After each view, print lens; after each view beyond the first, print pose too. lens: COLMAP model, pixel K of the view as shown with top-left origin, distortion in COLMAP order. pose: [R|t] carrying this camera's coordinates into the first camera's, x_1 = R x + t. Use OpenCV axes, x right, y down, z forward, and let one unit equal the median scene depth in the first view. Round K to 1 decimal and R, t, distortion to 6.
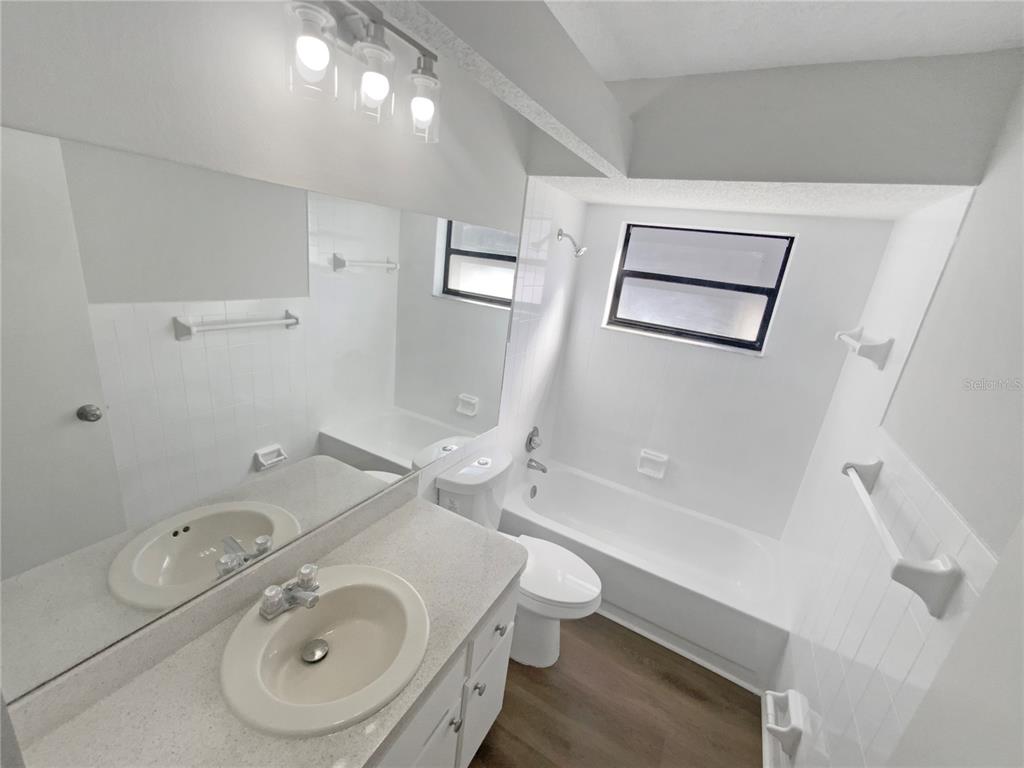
lens RADIAL K [[417.0, 0, 514.3], [0, 417.0, 385.0], [0, 0, 1]] dist [0.000155, -0.000114]
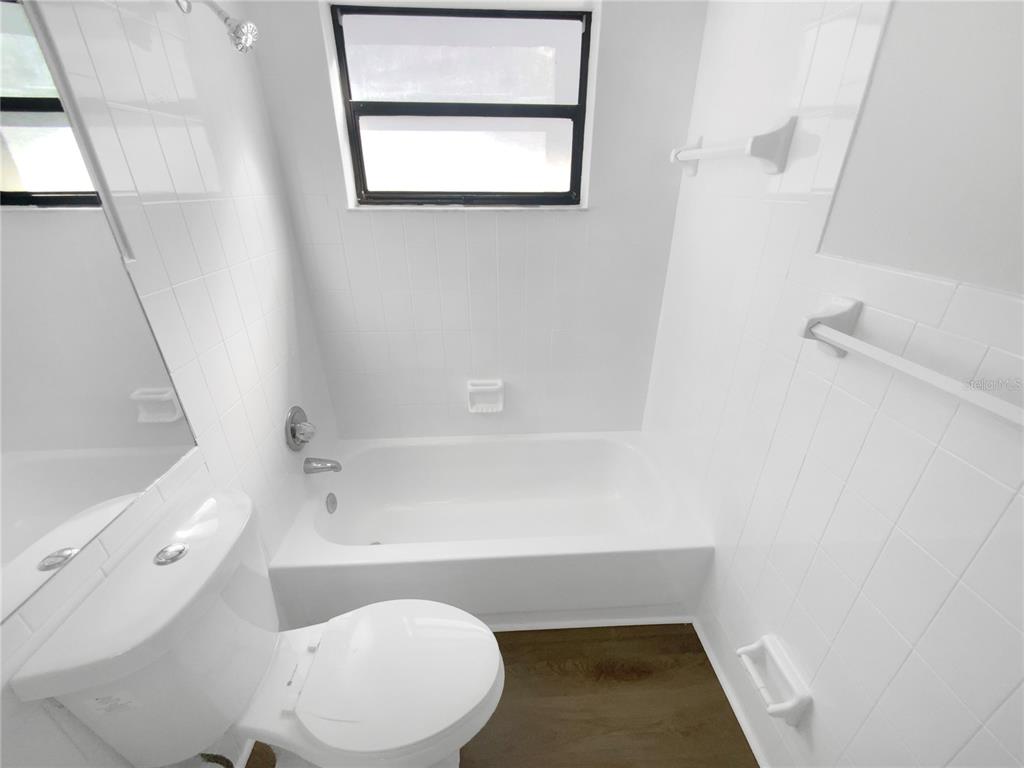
lens RADIAL K [[417.0, 0, 514.3], [0, 417.0, 385.0], [0, 0, 1]] dist [0.000155, -0.000114]
pose [[0.835196, -0.337659, 0.434090, 0.077659], [0.253740, 0.936882, 0.240558, 0.011130], [-0.487918, -0.090767, 0.868158, 0.415626]]
